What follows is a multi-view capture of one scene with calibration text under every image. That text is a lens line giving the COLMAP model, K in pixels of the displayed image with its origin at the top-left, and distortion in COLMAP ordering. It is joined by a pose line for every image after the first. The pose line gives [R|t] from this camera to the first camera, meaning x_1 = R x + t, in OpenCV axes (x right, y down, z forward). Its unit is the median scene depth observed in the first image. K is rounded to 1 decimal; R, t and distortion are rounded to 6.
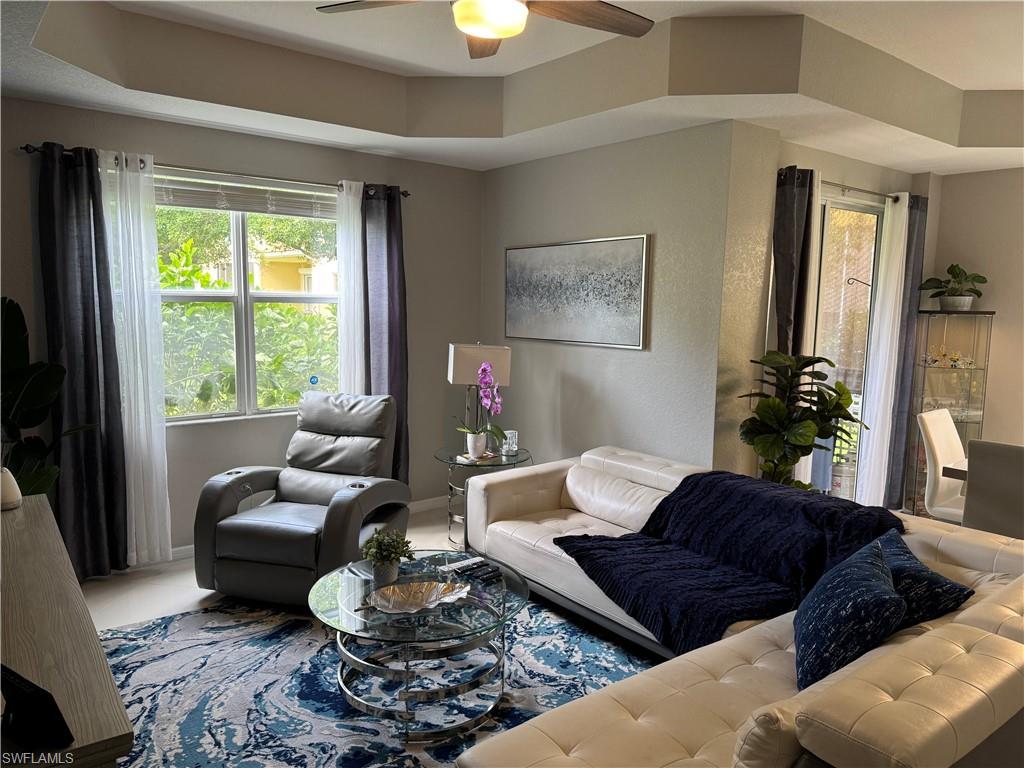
lens RADIAL K [[734.6, 0, 498.0], [0, 734.6, 378.0], [0, 0, 1]] dist [0.088549, -0.108689]
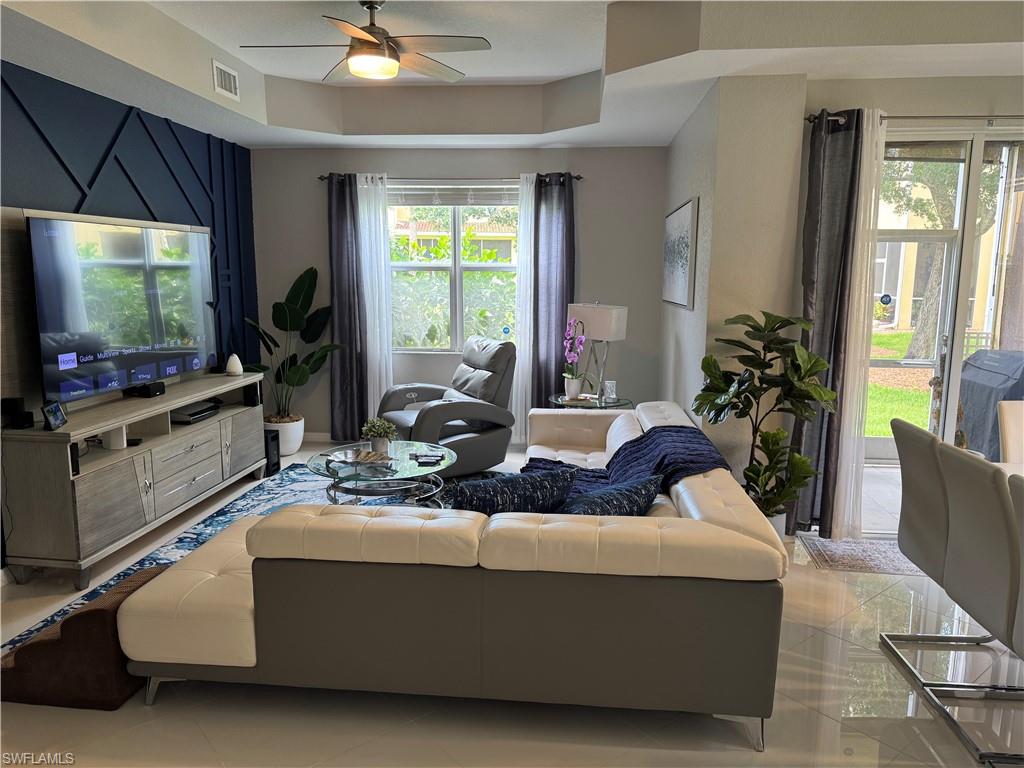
lens RADIAL K [[716.4, 0, 512.0], [0, 716.4, 384.0], [0, 0, 1]] dist [0.111041, -0.171252]
pose [[0.728297, 0.093862, -0.678803, 0.690251], [-0.069467, 0.995585, 0.063133, 0.017696], [0.681732, 0.001175, 0.731601, 0.082473]]
